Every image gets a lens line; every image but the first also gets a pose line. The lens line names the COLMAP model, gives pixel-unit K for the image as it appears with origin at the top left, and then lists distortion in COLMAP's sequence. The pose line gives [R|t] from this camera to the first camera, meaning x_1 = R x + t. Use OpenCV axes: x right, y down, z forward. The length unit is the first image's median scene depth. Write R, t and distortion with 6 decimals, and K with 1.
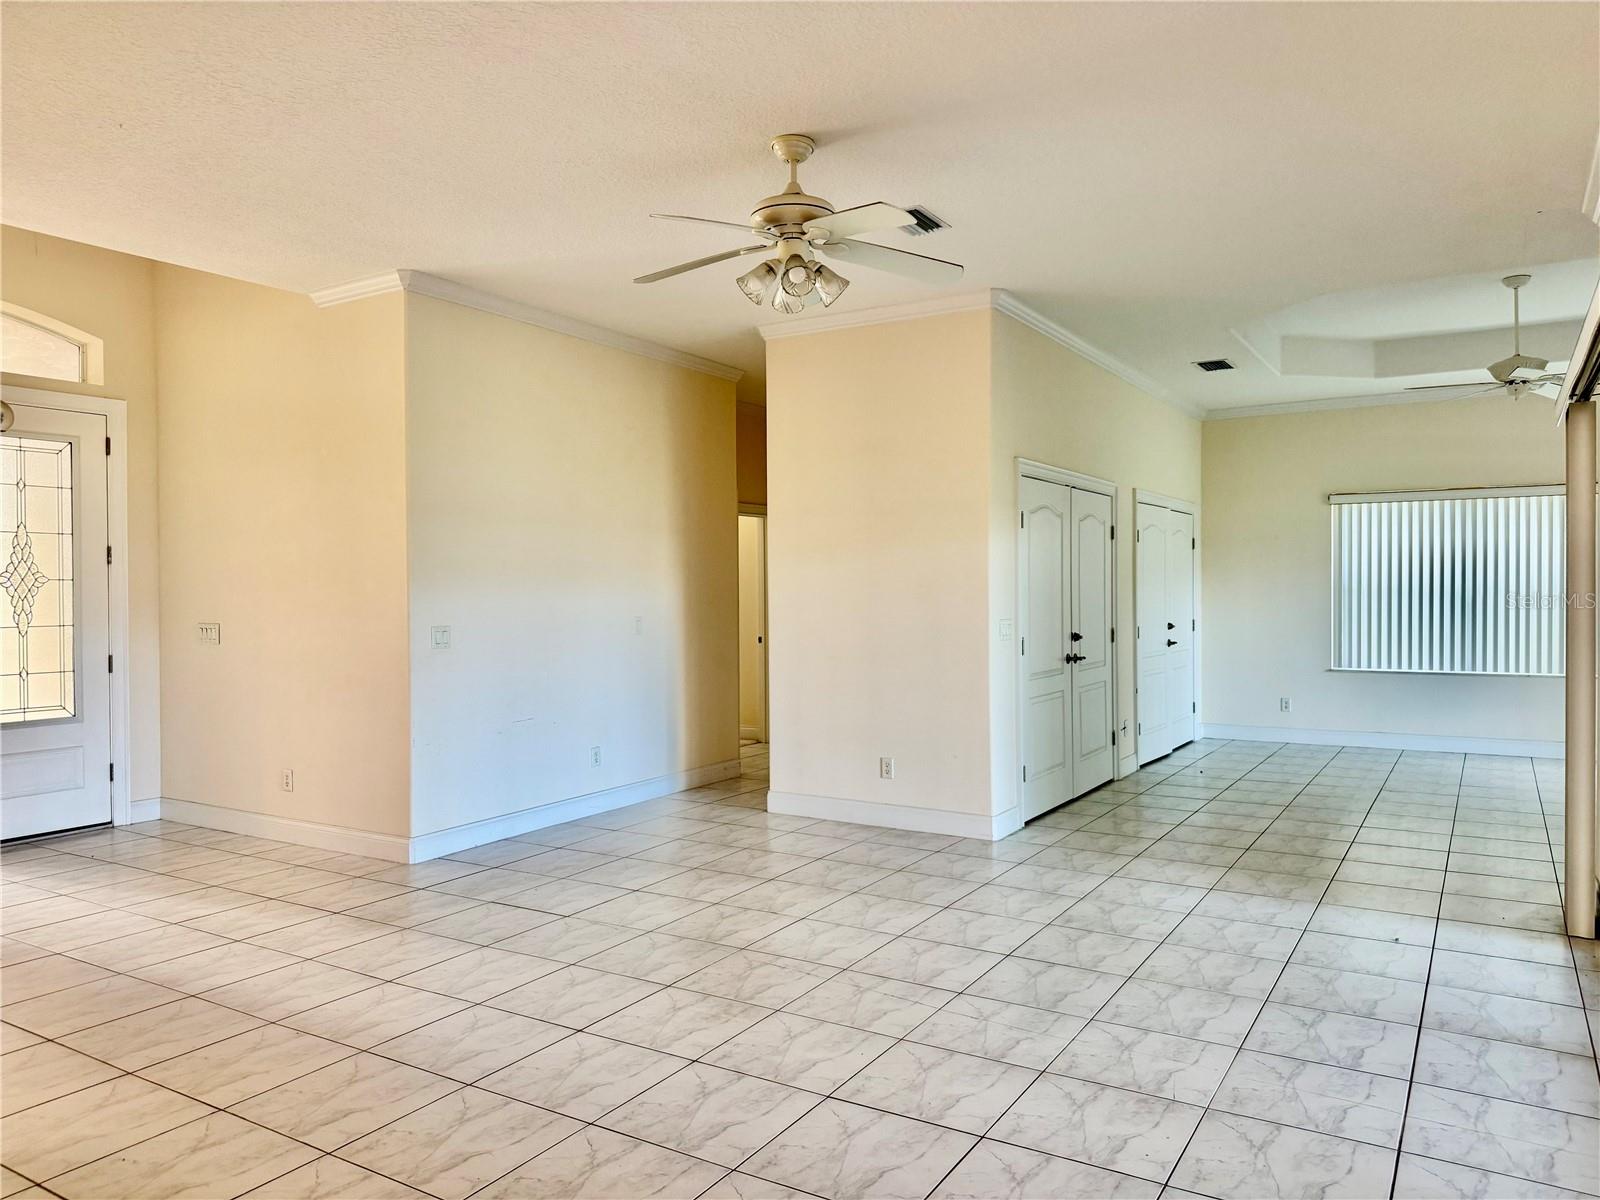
lens RADIAL K [[1105.1, 0, 797.1], [0, 1105.1, 596.8], [0, 0, 1]] dist [0.018125, -0.025237]
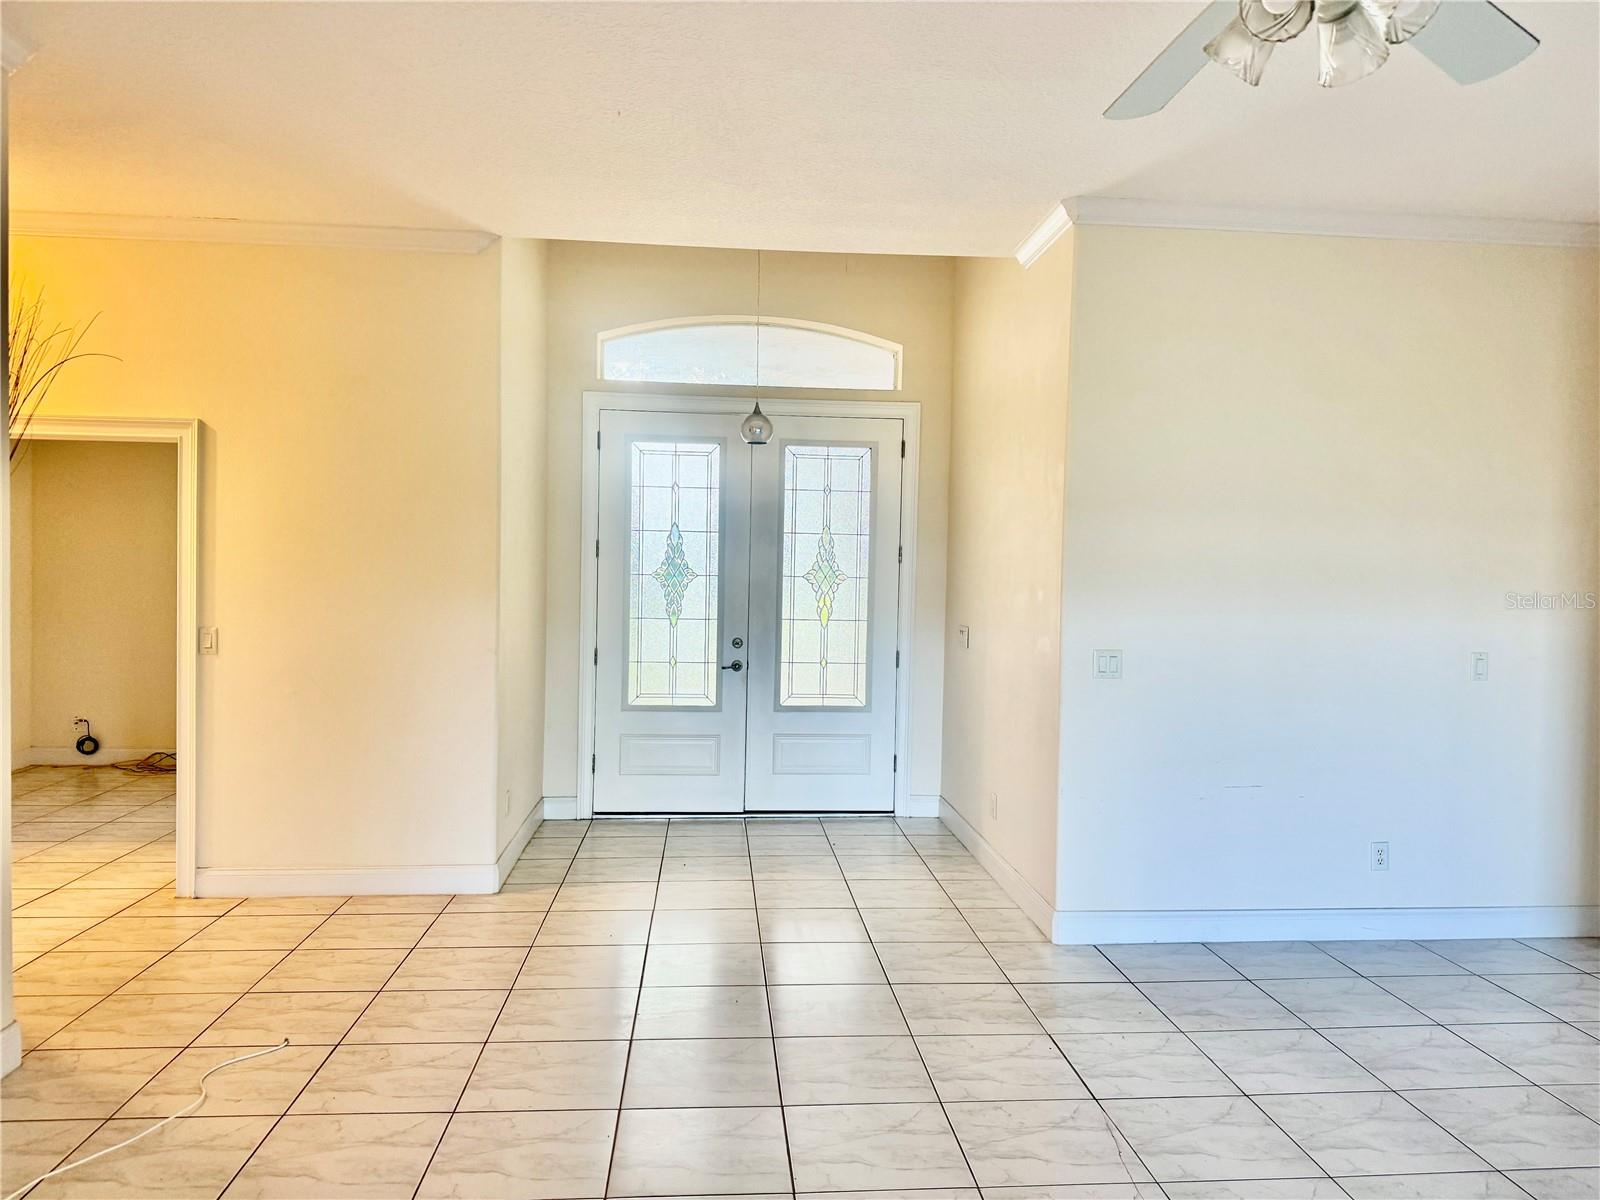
lens RADIAL K [[1105.1, 0, 792.7], [0, 1105.1, 594.0], [0, 0, 1]] dist [0.018125, -0.025237]
pose [[0.590688, 0.033644, -0.806199, 0.154731], [-0.026100, 0.999404, 0.022583, -0.021584], [0.806478, 0.007702, 0.591214, 0.317630]]
